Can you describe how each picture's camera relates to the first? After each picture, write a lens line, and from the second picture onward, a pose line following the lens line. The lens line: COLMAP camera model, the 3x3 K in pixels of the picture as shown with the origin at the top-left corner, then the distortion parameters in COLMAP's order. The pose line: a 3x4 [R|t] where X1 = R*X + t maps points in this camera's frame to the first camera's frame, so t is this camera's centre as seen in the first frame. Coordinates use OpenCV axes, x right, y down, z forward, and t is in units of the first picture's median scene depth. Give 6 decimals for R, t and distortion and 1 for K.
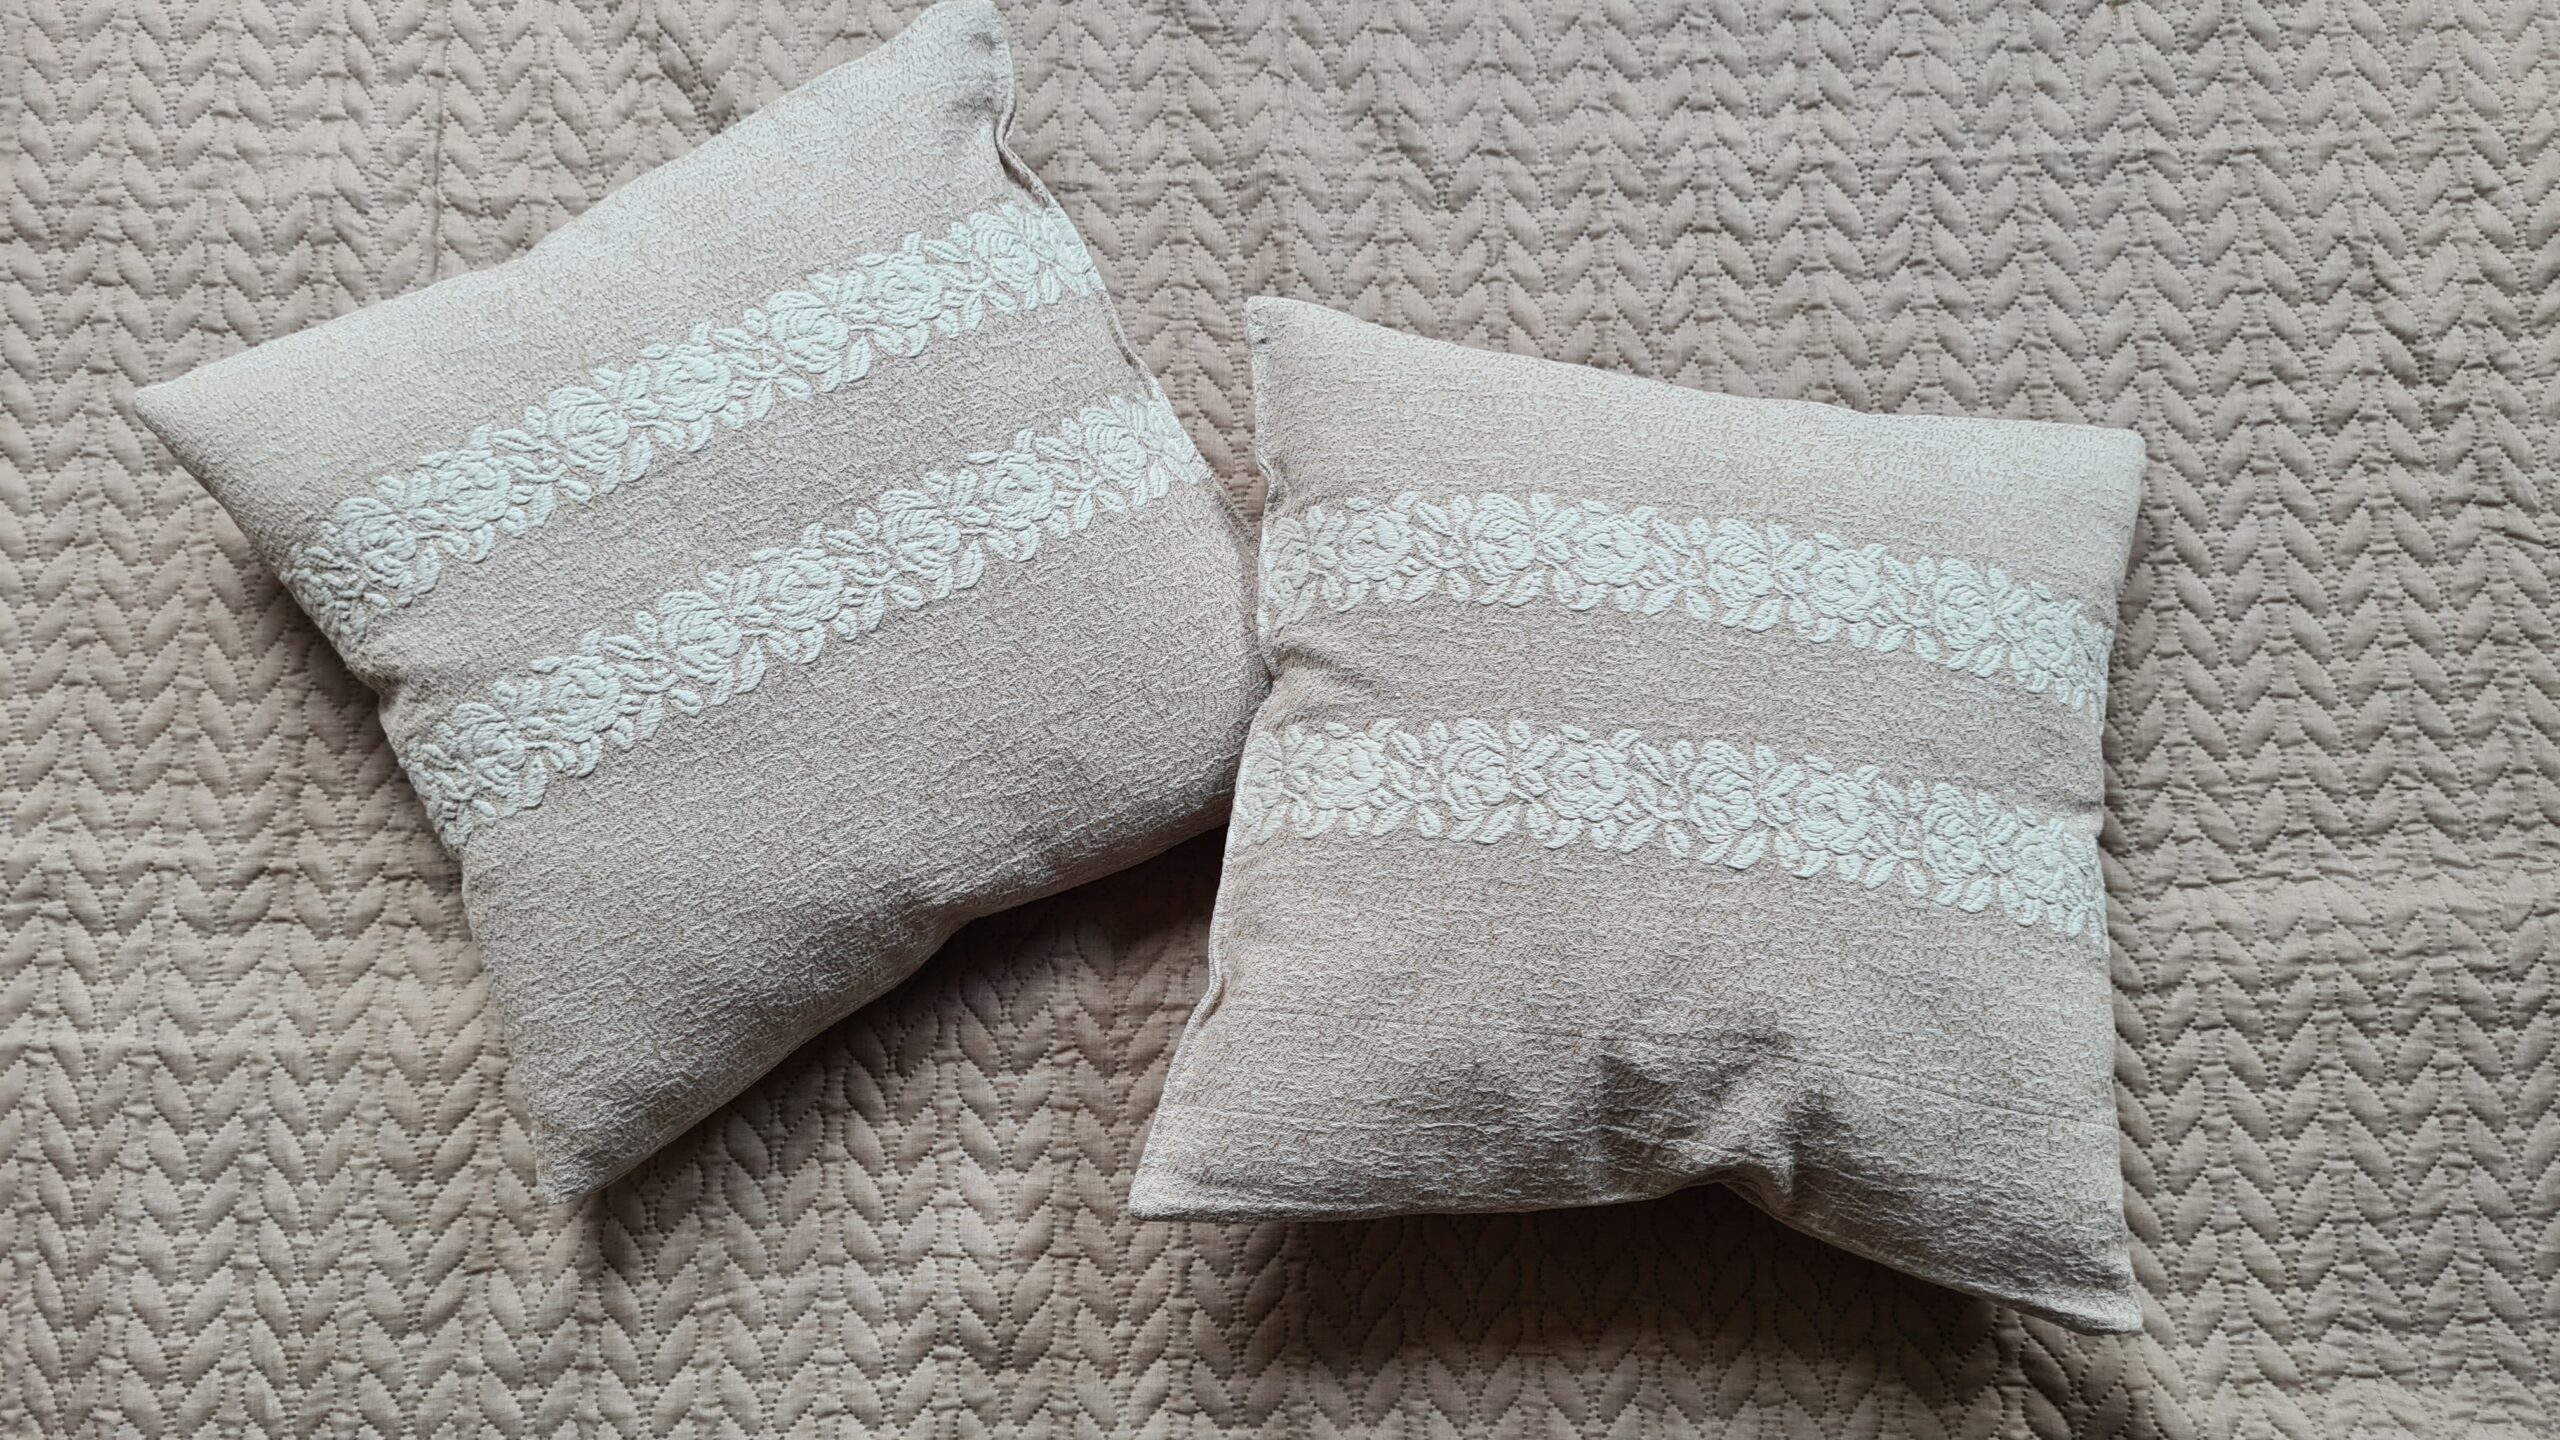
lens RADIAL K [[2002.1, 0, 1307.3], [0, 2002.1, 732.1], [0, 0, 1]] dist [0.041772, -0.061455]
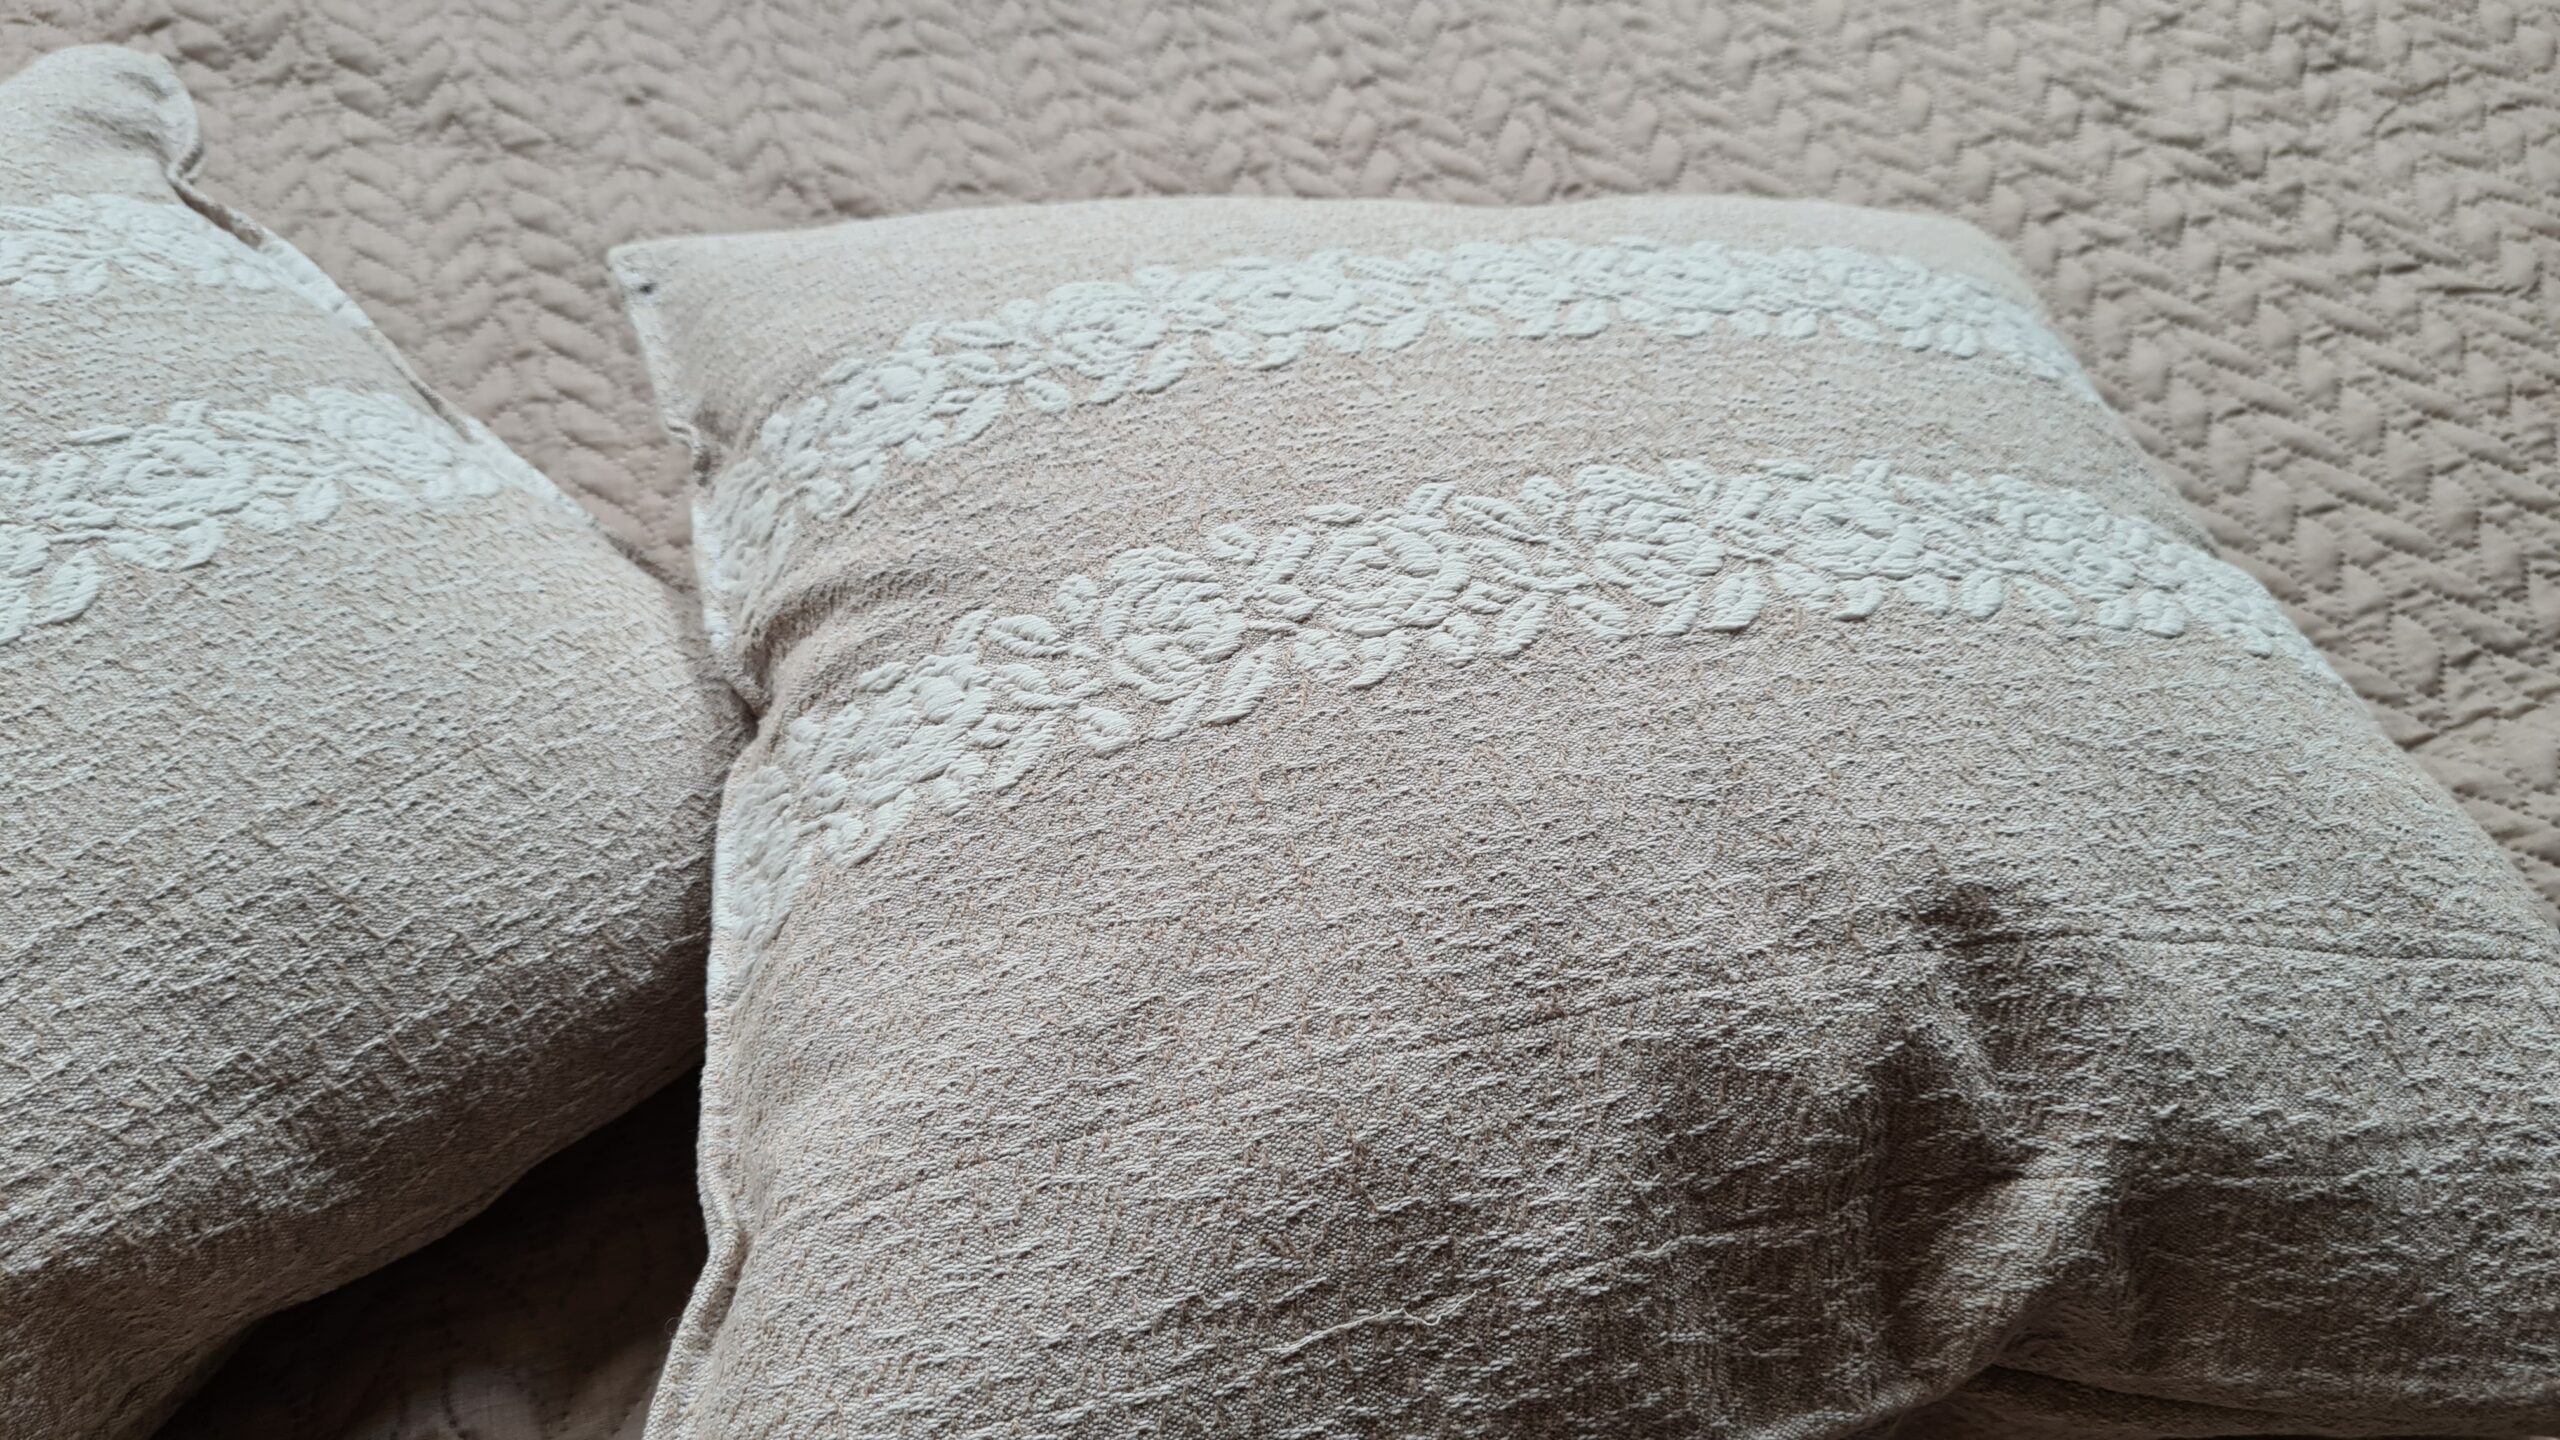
lens RADIAL K [[2002.1, 0, 1290.6], [0, 2002.1, 686.9], [0, 0, 1]] dist [0.041772, -0.061455]
pose [[0.946093, -0.225028, 0.232959, -0.004753], [0.311752, 0.827754, -0.466513, 0.234518], [-0.087854, 0.513990, 0.853286, 0.494672]]
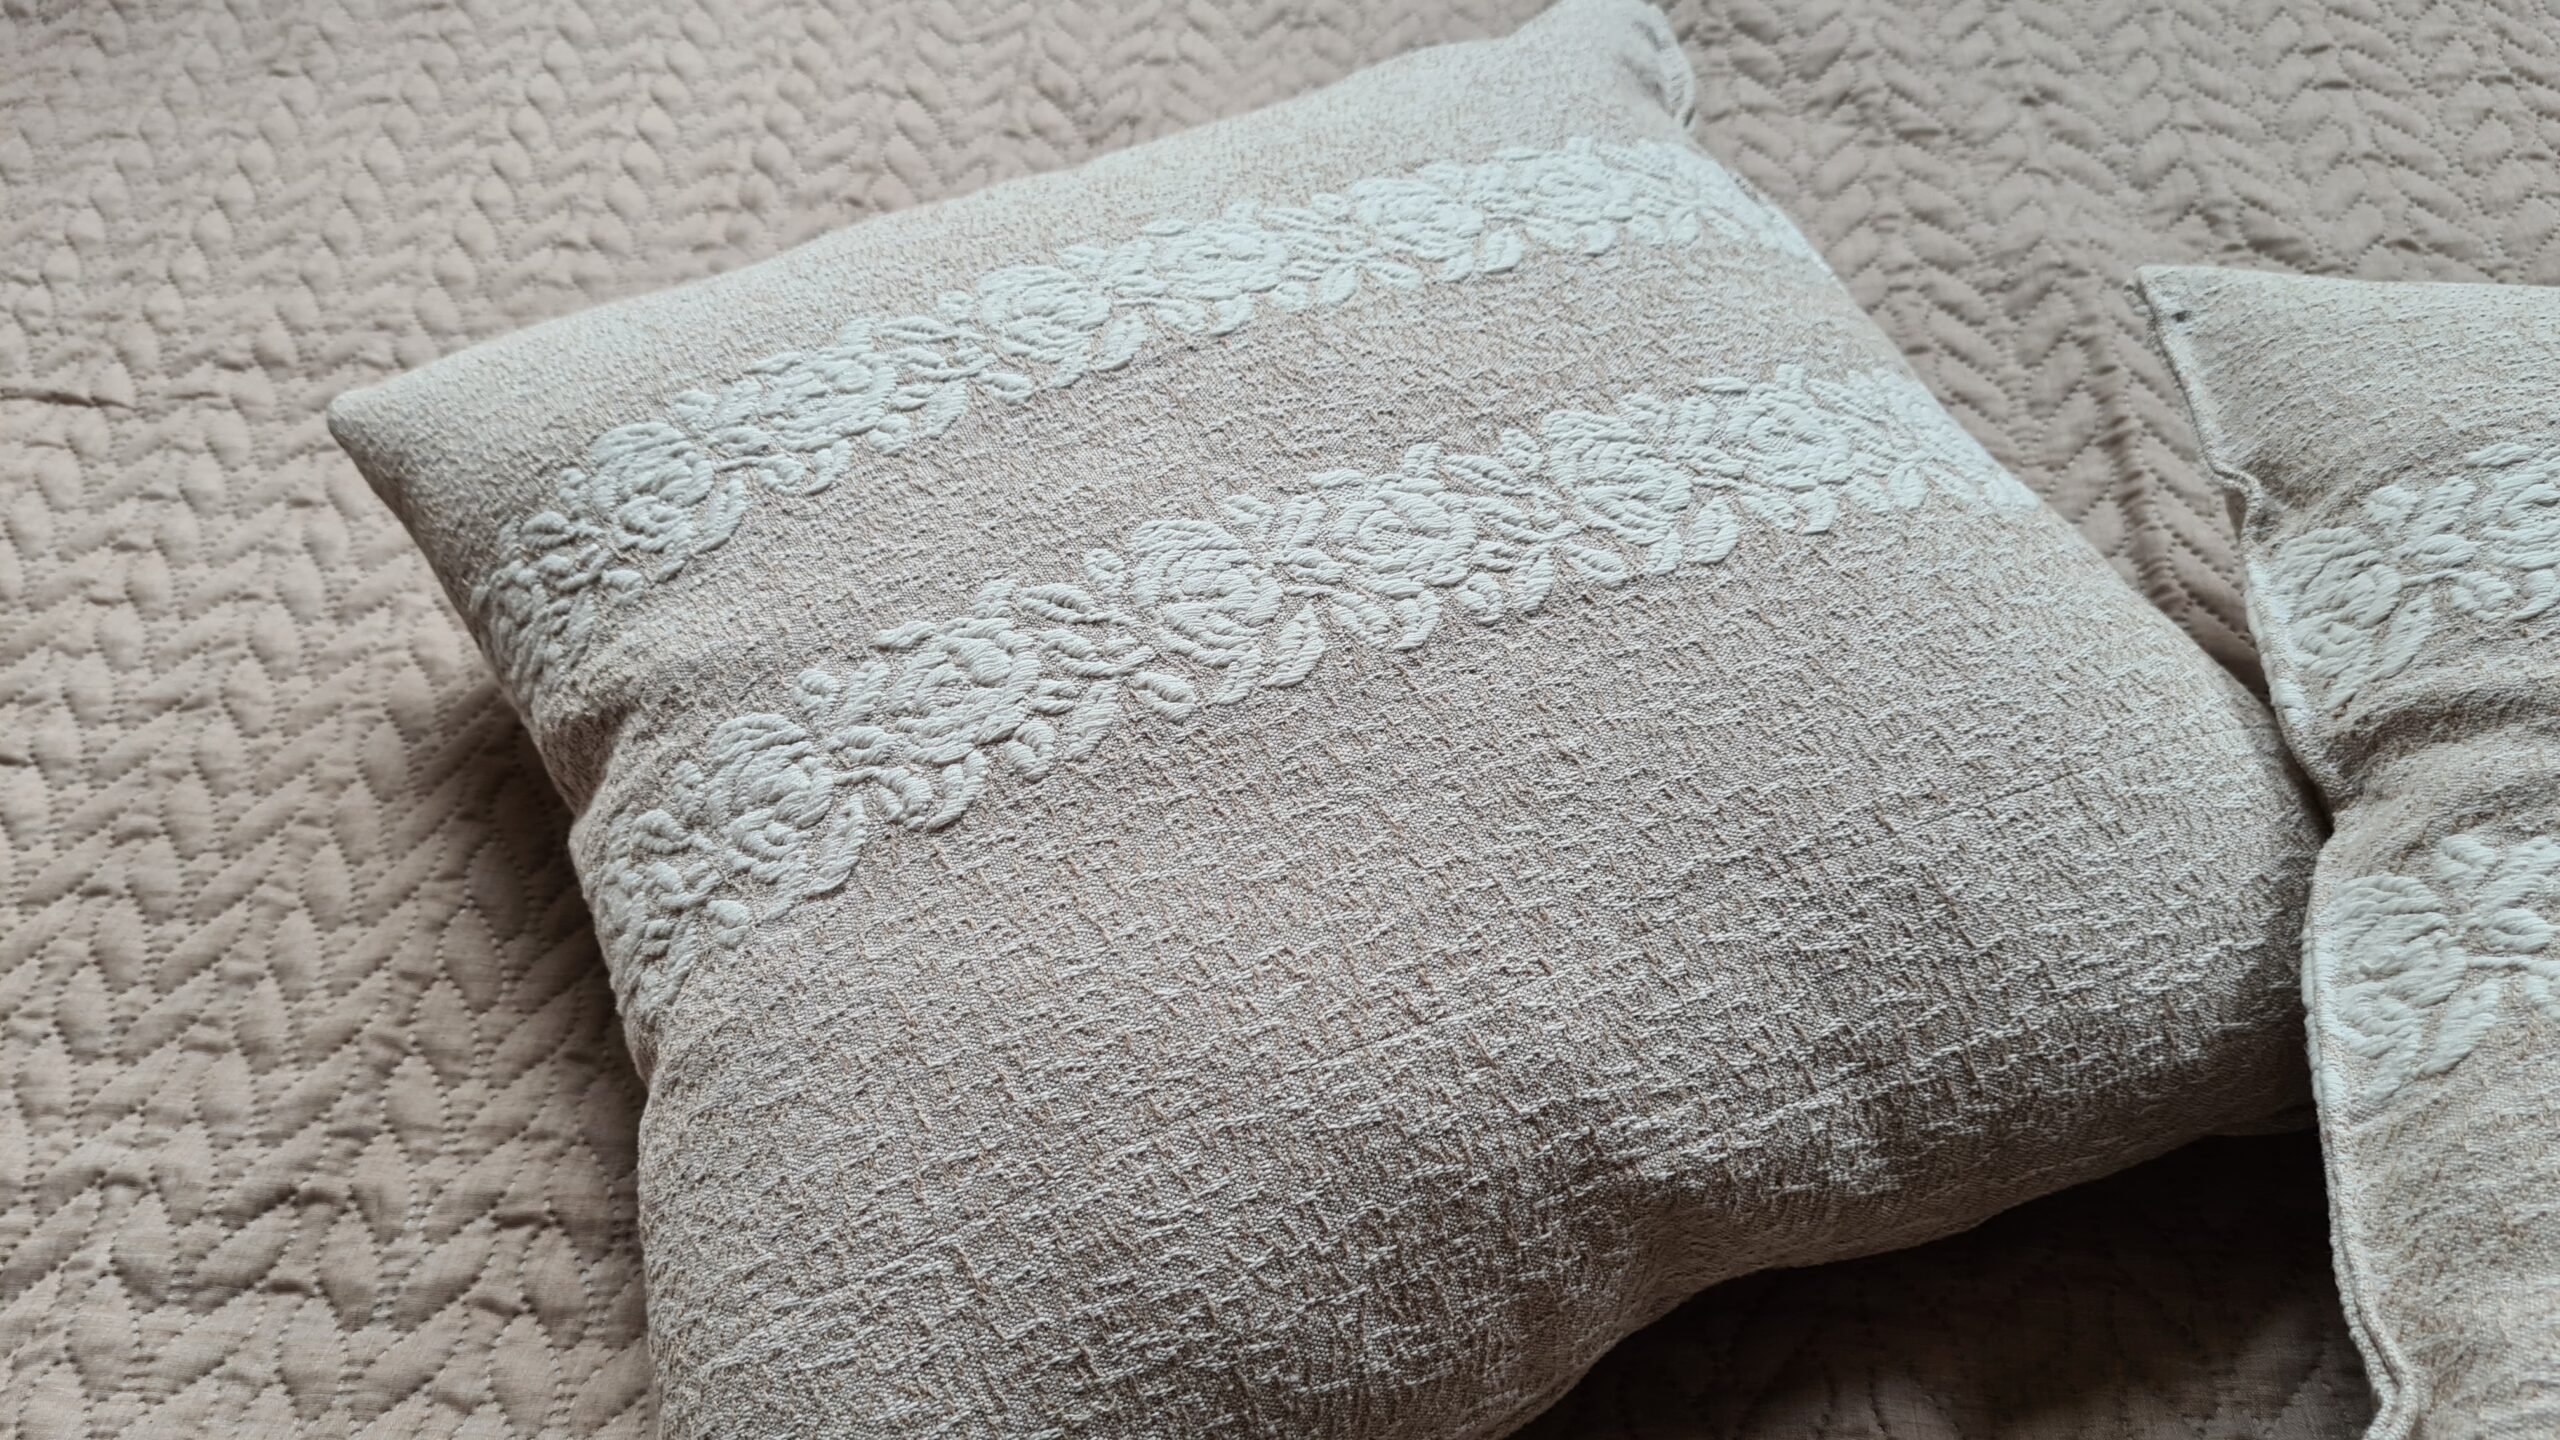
lens RADIAL K [[2002.1, 0, 1272.3], [0, 2002.1, 726.0], [0, 0, 1]] dist [0.041772, -0.061455]
pose [[0.990546, 0.014054, -0.136463, -0.185085], [-0.079528, 0.869357, -0.487743, 0.197461], [0.111780, 0.493984, 0.862256, 0.499358]]
